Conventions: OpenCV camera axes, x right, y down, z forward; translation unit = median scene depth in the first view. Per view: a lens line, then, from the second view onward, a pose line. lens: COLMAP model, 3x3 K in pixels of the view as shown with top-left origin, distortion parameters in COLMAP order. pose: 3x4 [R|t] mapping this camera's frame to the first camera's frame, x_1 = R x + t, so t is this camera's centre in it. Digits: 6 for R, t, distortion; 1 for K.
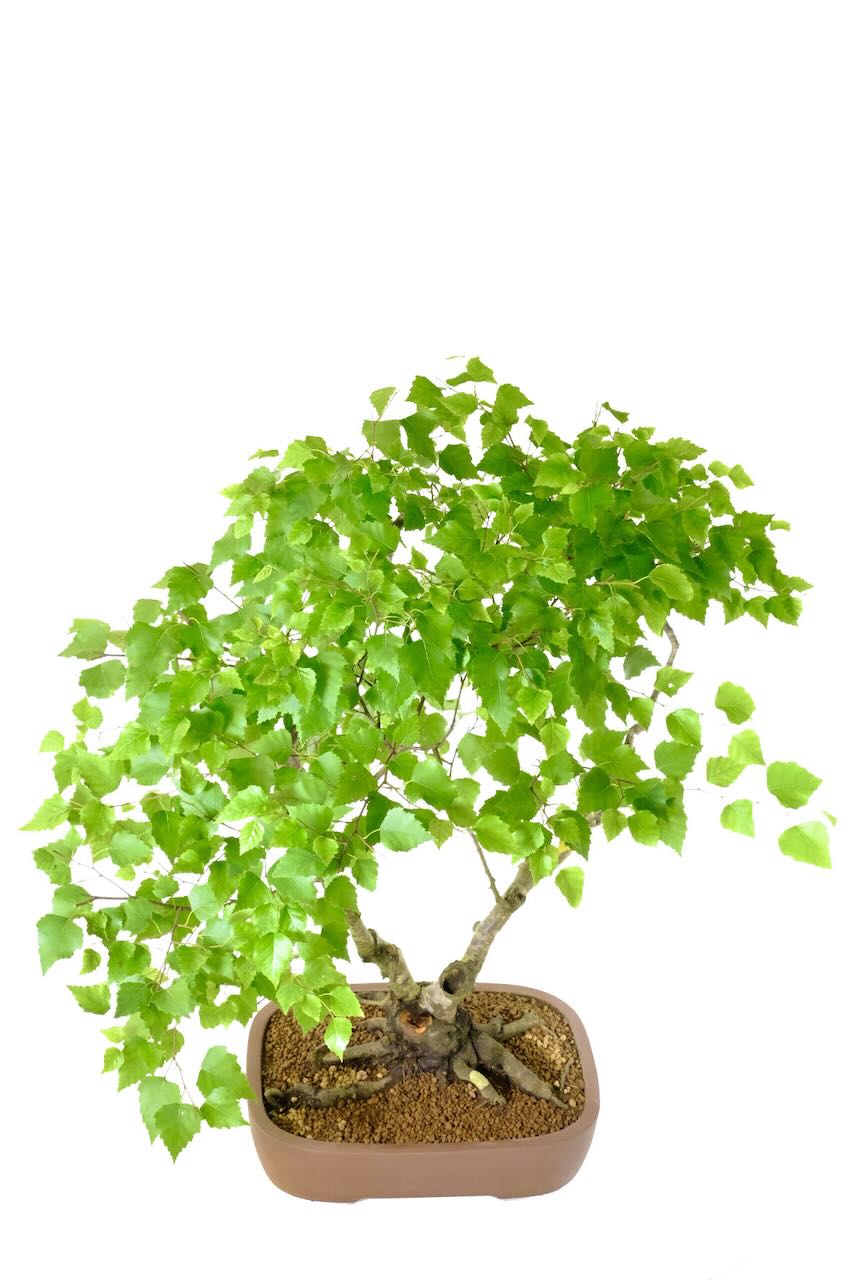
lens RADIAL K [[1832.6, 0, 427.0], [0, 1832.6, 640.0], [0, 0, 1]] dist [-0.032604, 0.003377]
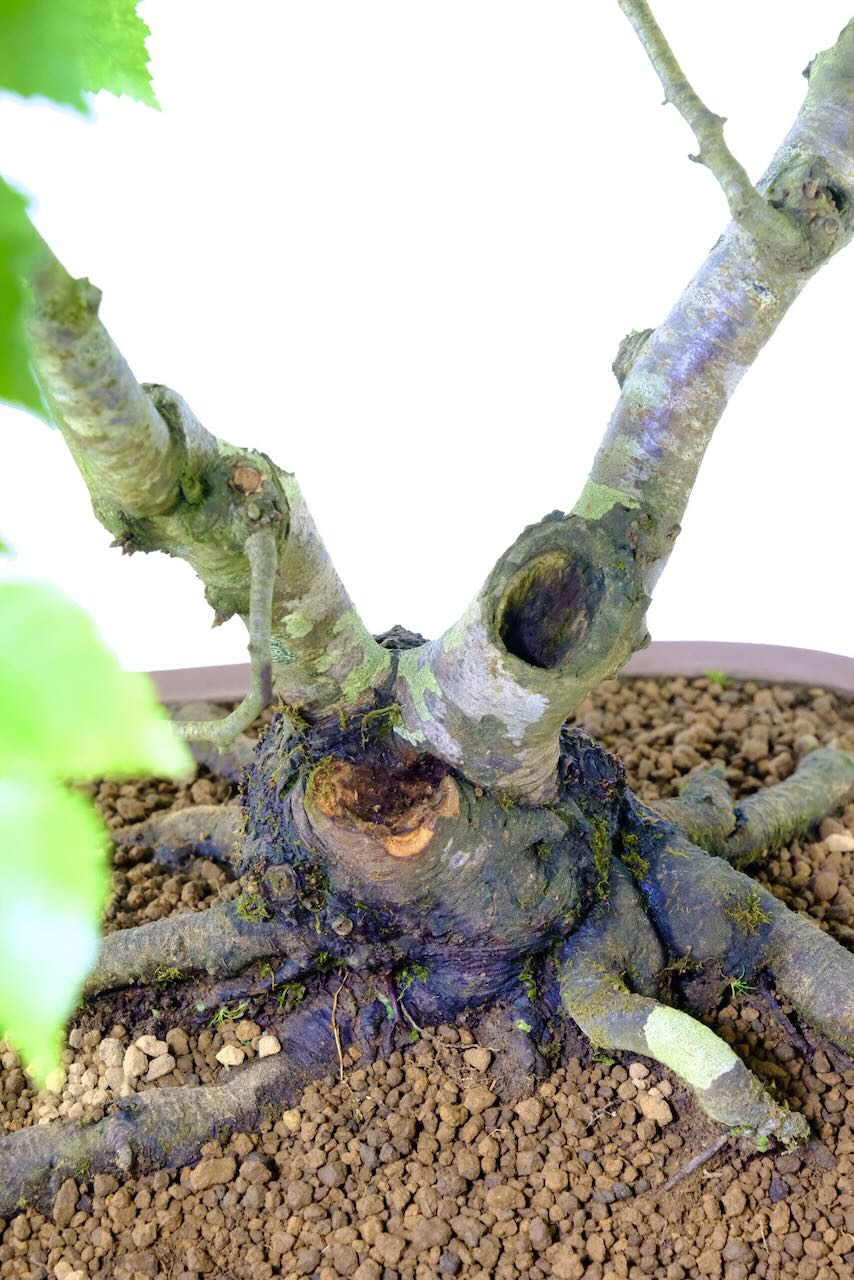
lens RADIAL K [[3422.8, 0, 404.4], [0, 3422.8, 640.8], [0, 0, 1]] dist [-0.121327, 0.545827]
pose [[0.996186, -0.064874, 0.058354, -0.025977], [0.055756, 0.987682, 0.146202, 0.129981], [-0.067120, -0.142391, 0.987532, 0.601573]]
